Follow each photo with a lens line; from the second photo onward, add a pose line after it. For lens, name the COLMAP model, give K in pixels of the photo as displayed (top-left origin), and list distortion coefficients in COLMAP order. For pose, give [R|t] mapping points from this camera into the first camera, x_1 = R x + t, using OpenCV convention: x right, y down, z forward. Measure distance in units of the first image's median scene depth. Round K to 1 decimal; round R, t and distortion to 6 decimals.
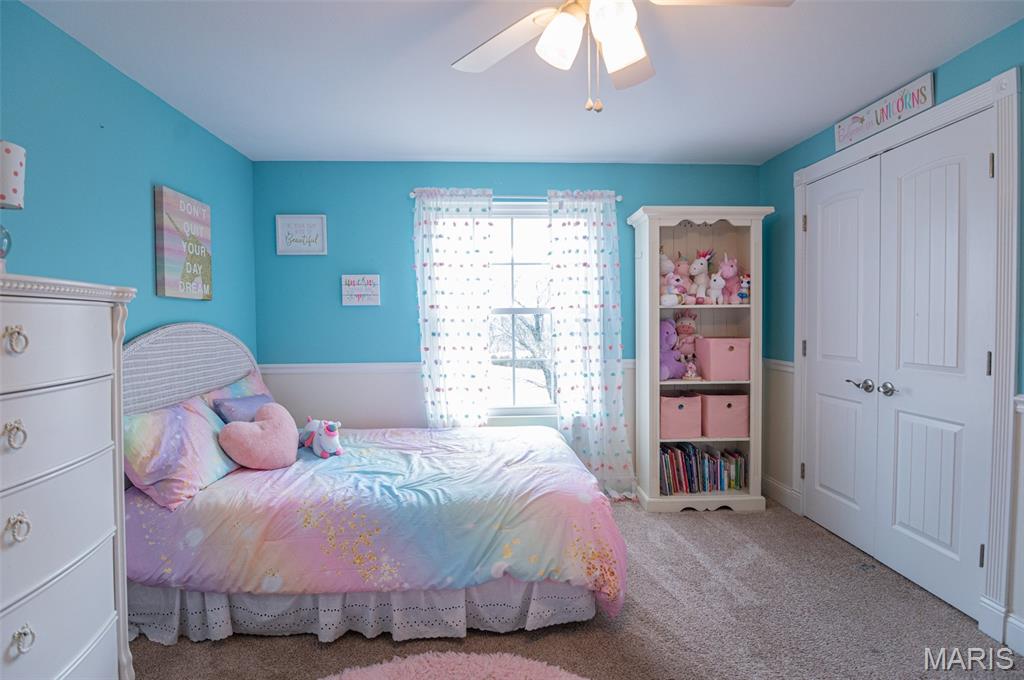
lens RADIAL K [[498.6, 0, 512.0], [0, 498.6, 340.0], [0, 0, 1]] dist [-0.017055, -0.006661]
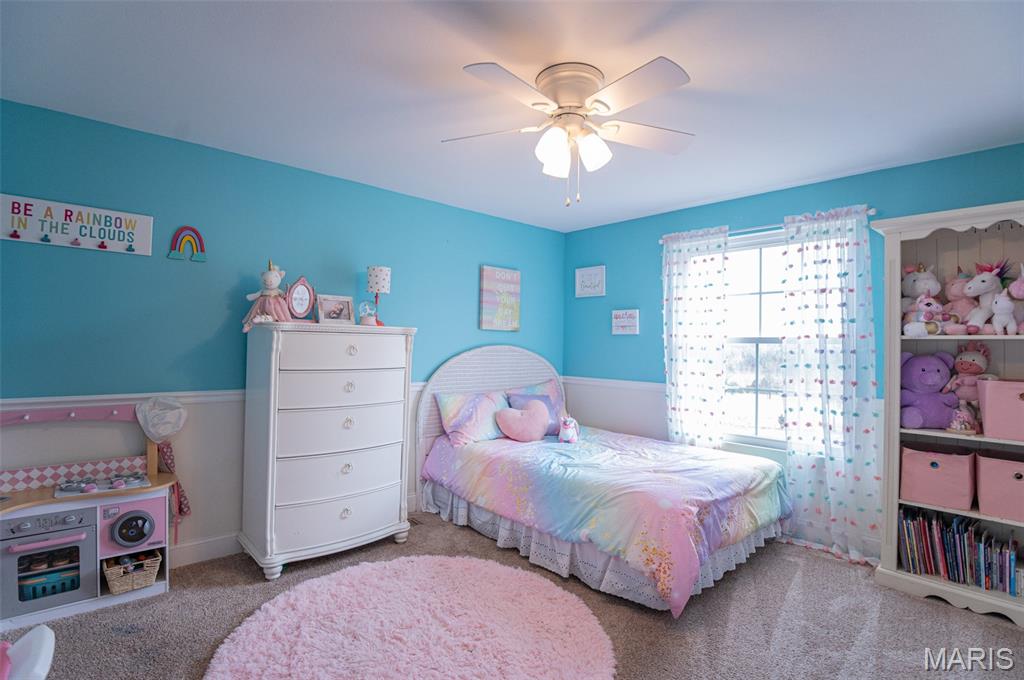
lens RADIAL K [[498.6, 0, 512.0], [0, 498.6, 340.0], [0, 0, 1]] dist [-0.017055, -0.006661]
pose [[0.636775, 0.011971, -0.770956, 0.510844], [-0.051055, 0.998340, -0.026667, -0.007669], [0.769357, 0.056342, 0.636329, -0.015098]]
